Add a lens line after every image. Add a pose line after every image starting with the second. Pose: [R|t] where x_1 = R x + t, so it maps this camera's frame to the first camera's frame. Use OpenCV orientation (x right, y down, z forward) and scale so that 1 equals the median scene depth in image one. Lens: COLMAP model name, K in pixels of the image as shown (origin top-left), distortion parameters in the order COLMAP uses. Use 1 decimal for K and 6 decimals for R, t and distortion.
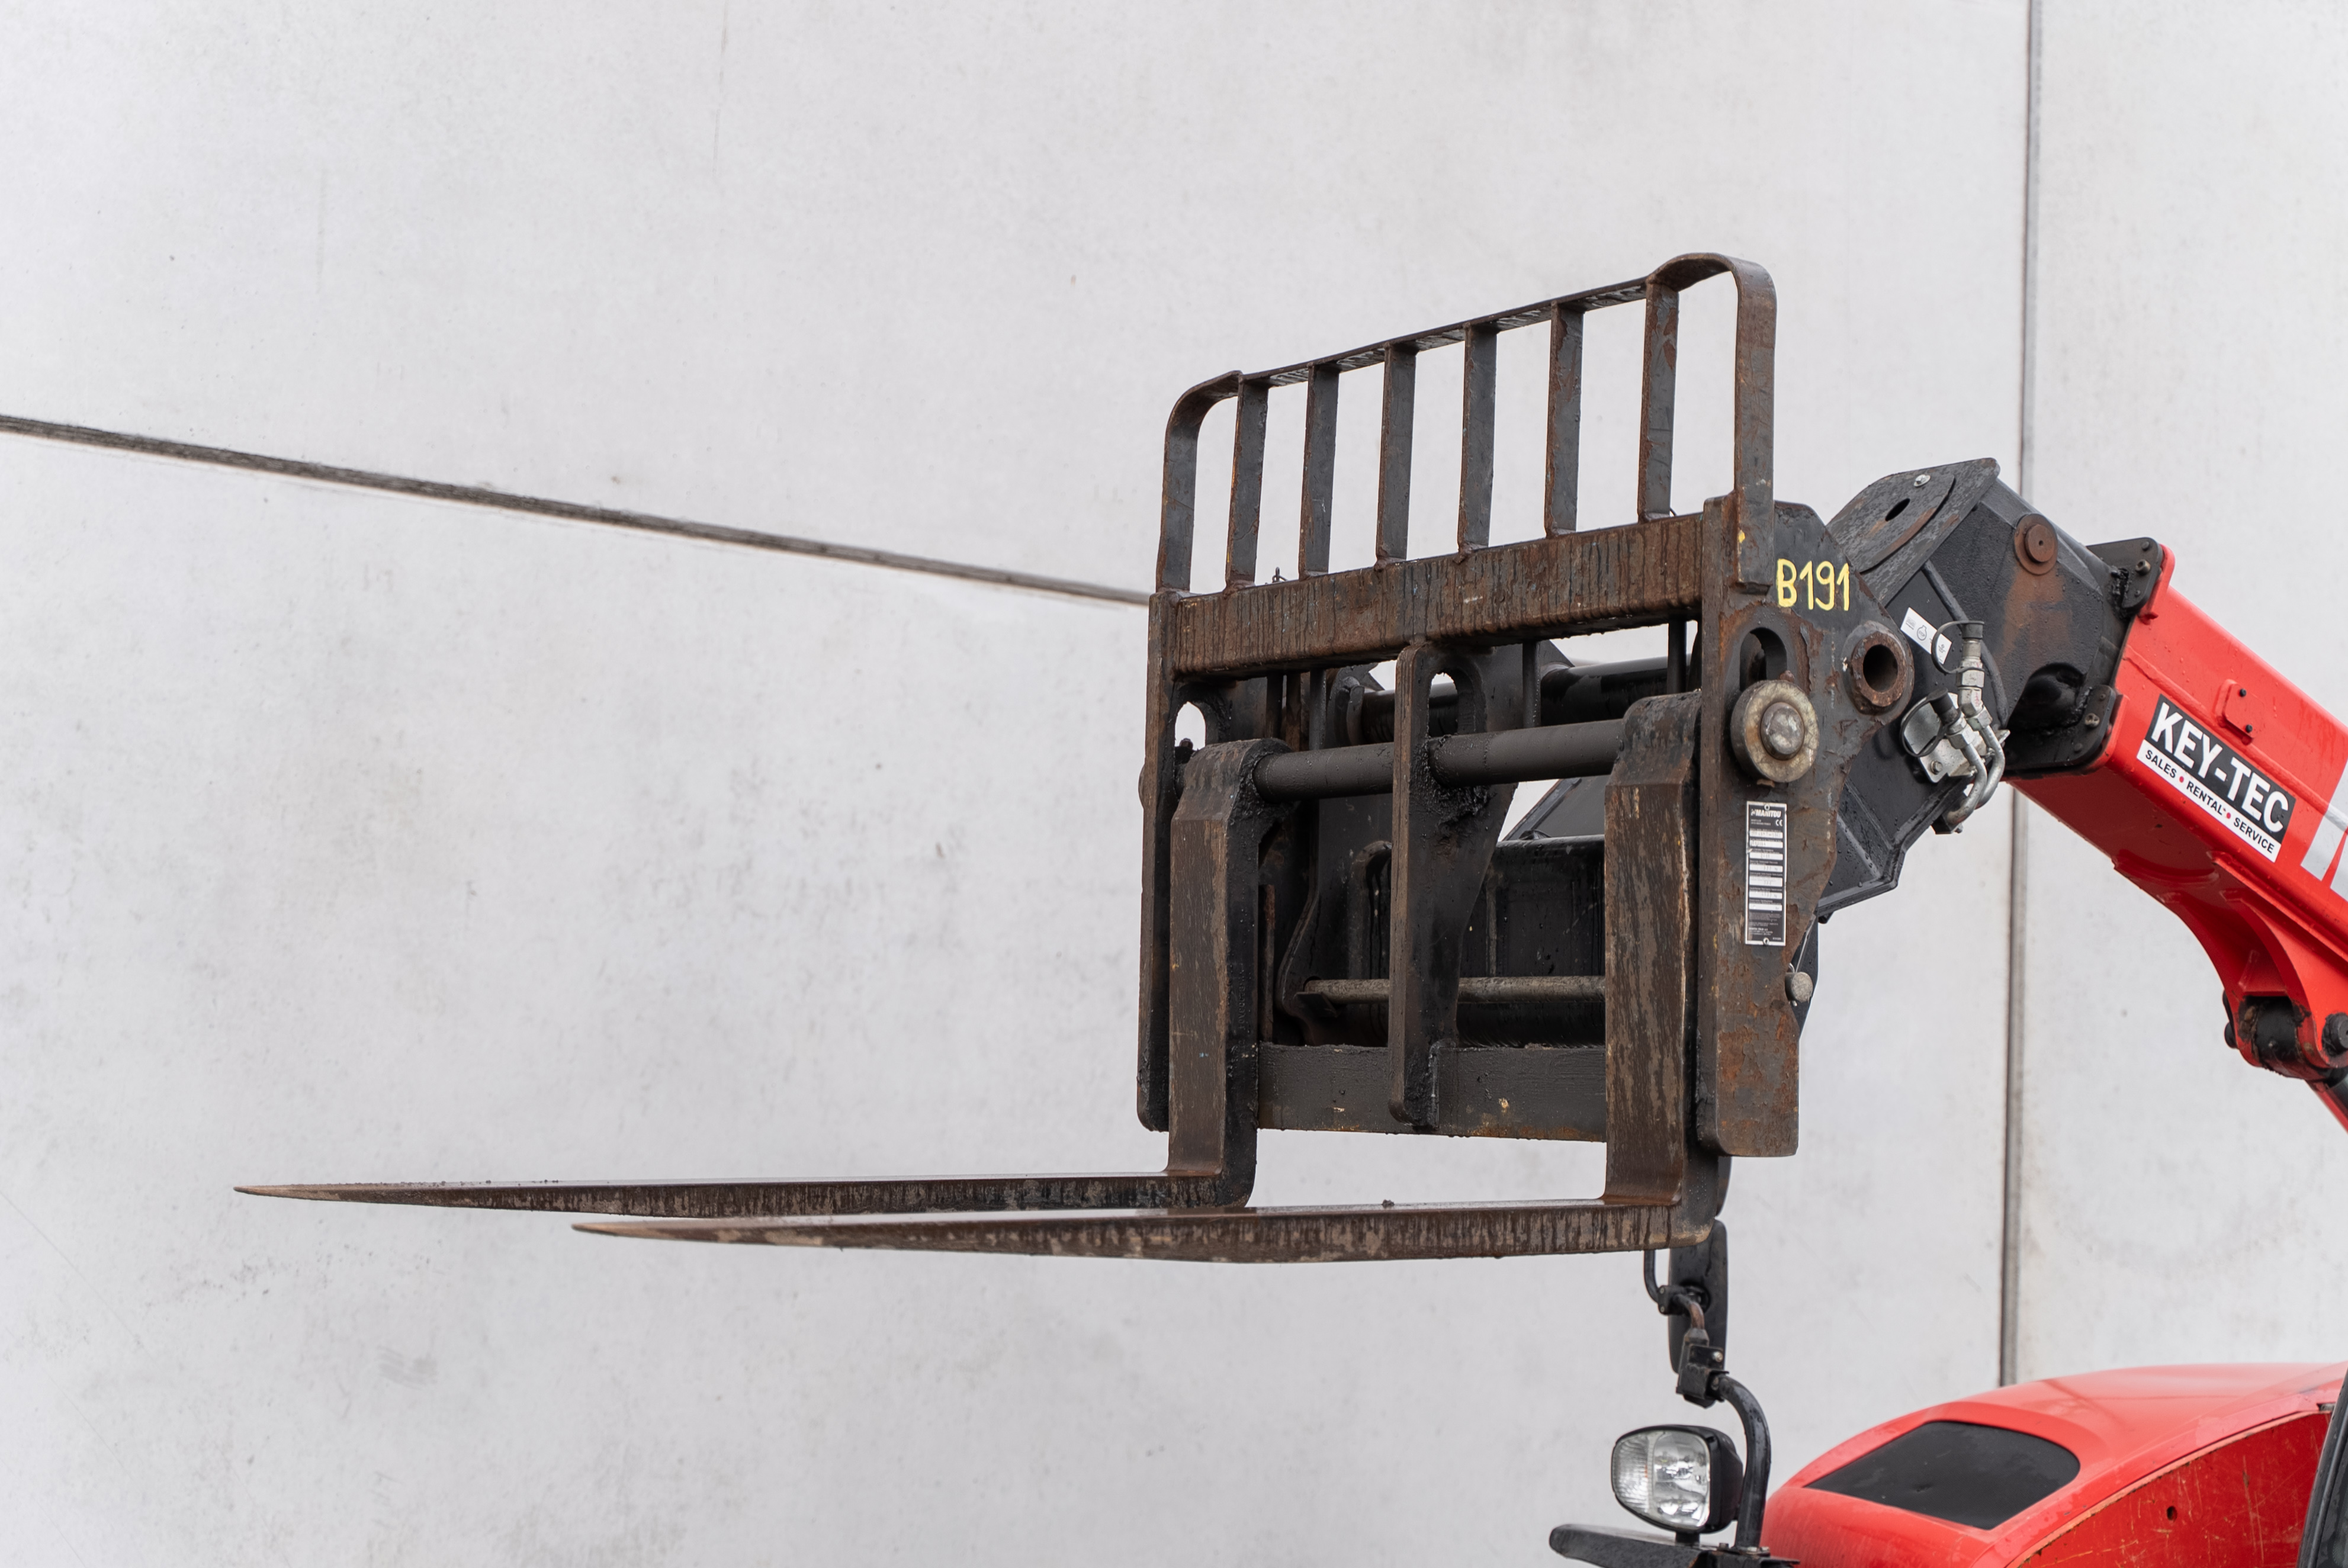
lens RADIAL K [[3761.7, 0, 1253.2], [0, 3761.7, 747.7], [0, 0, 1]] dist [0.019025, -0.120332]
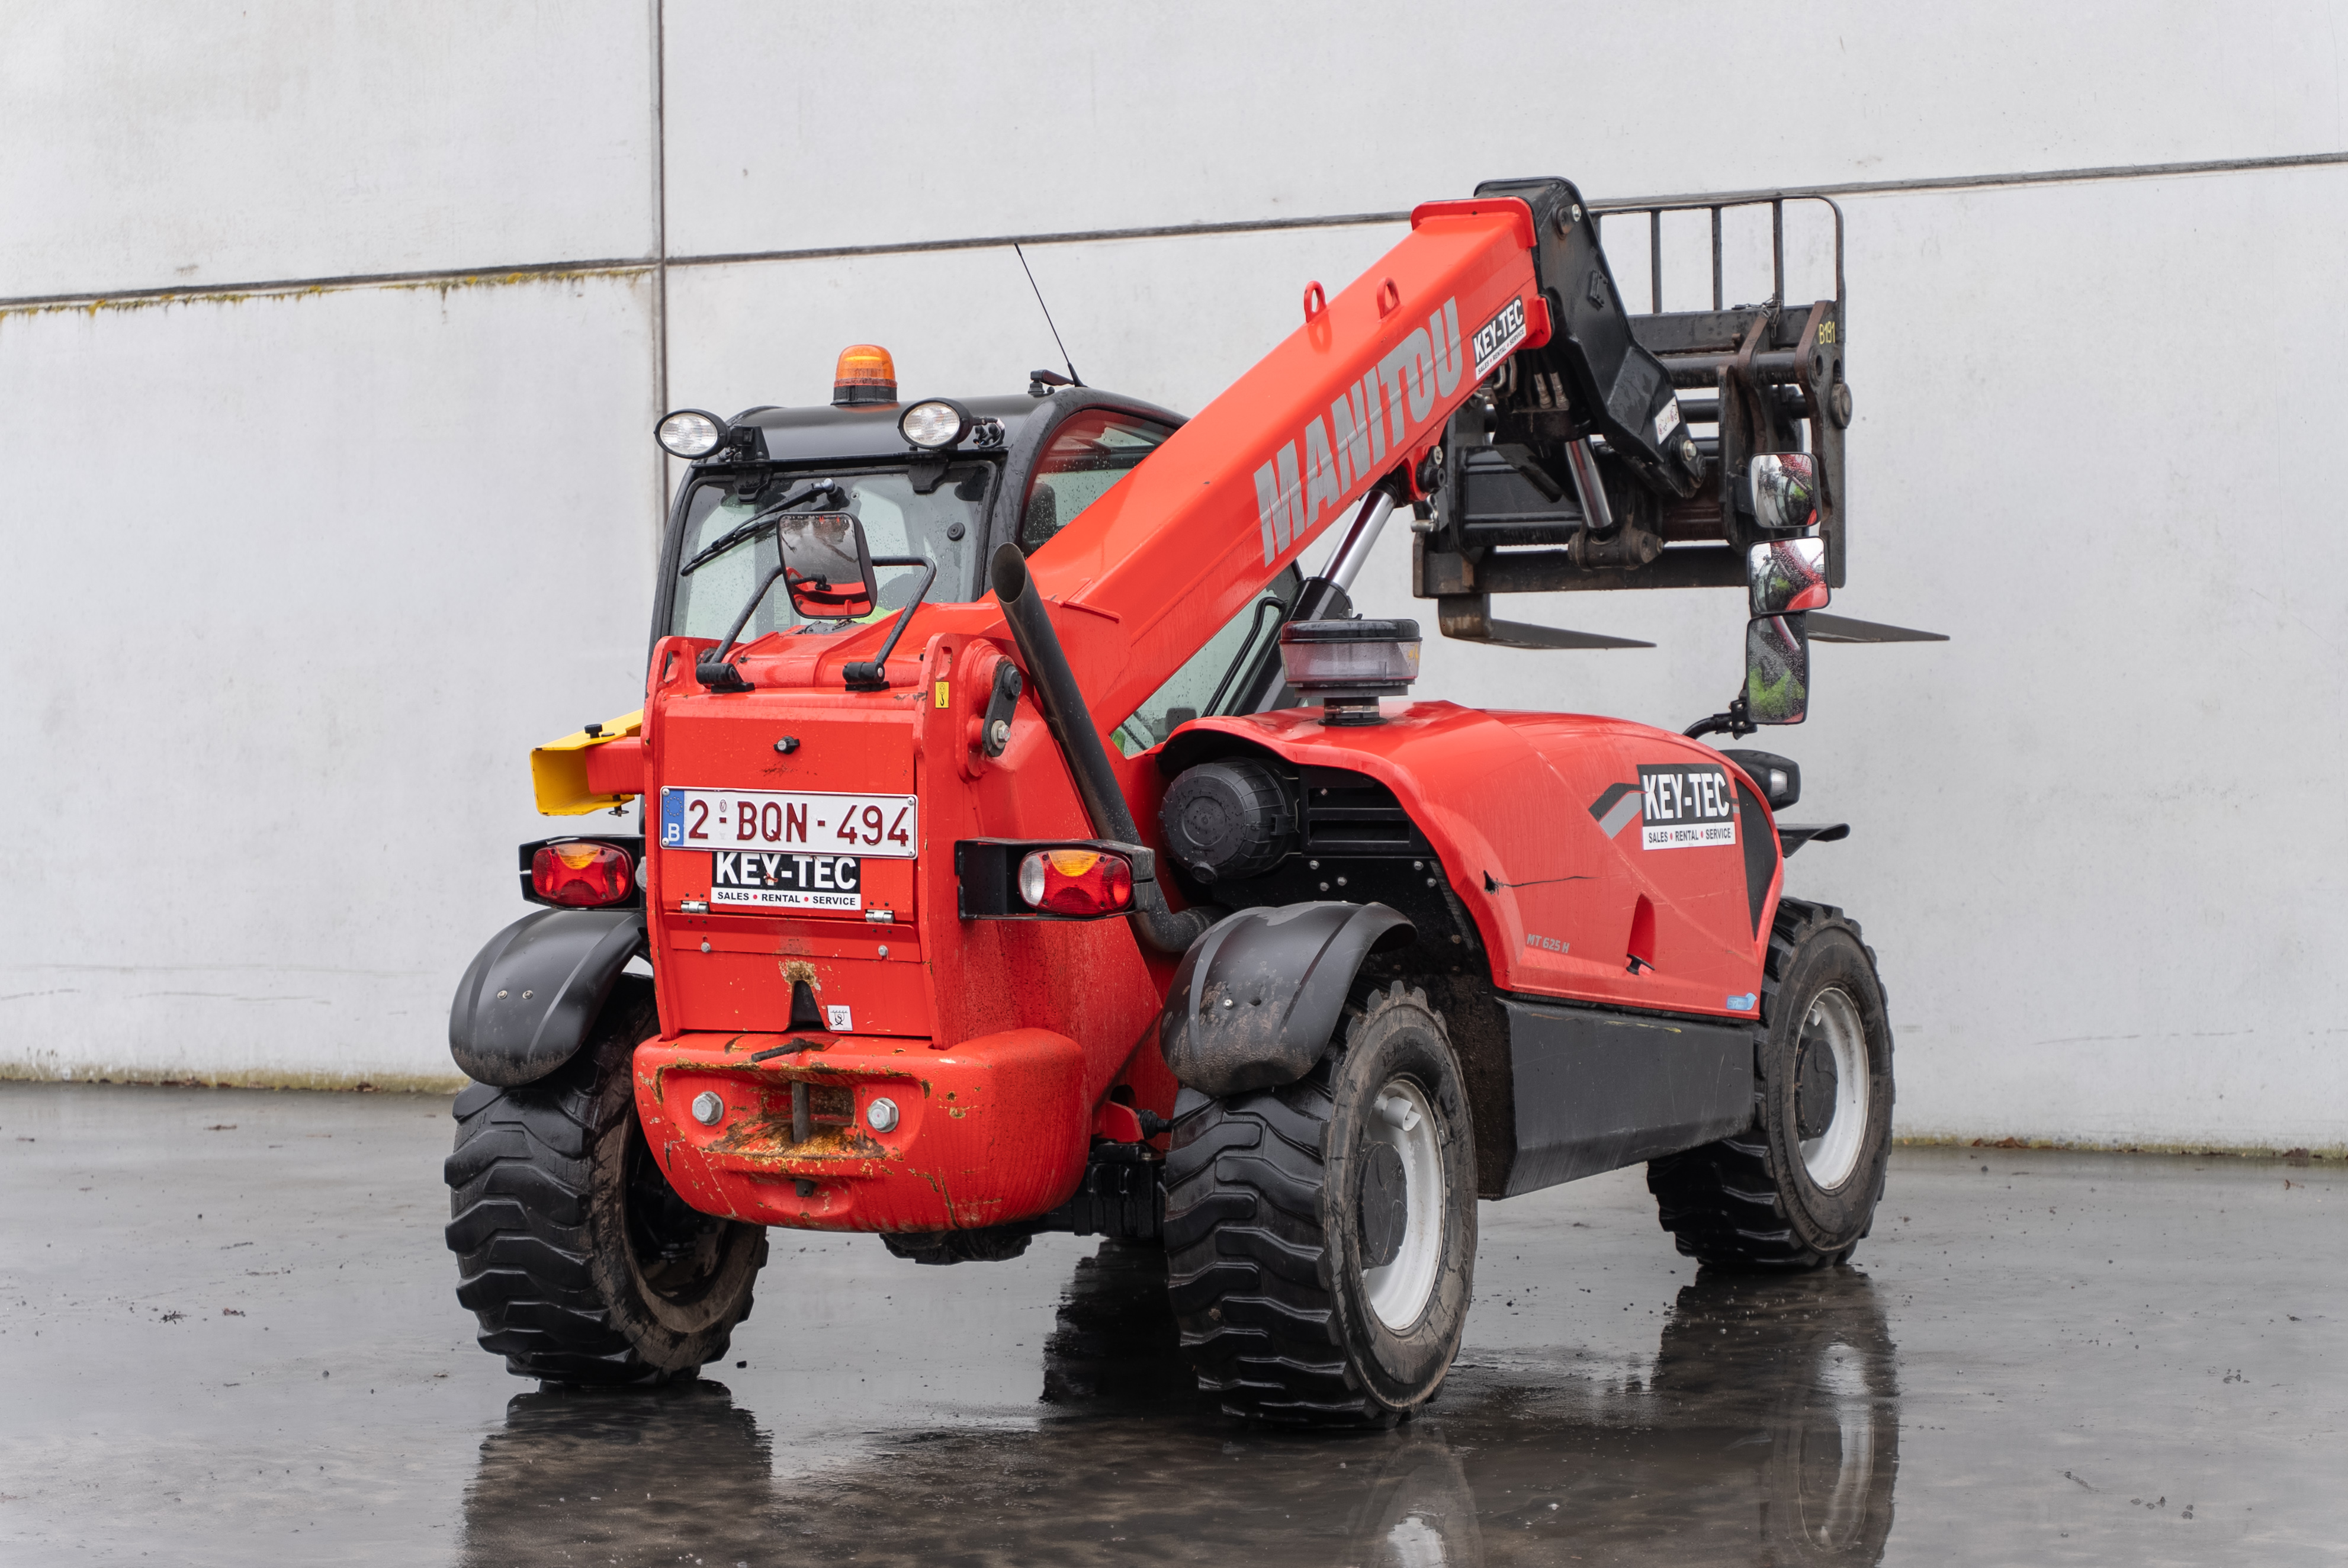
lens RADIAL K [[4658.8, 0, 1261.6], [0, 4658.8, 776.5], [0, 0, 1]] dist [0.033481, -0.285787]
pose [[0.511161, -0.042067, -0.858455, 2.021280], [0.146293, 0.988485, 0.038670, 0.122636], [0.846943, -0.145352, 0.511430, -0.041306]]
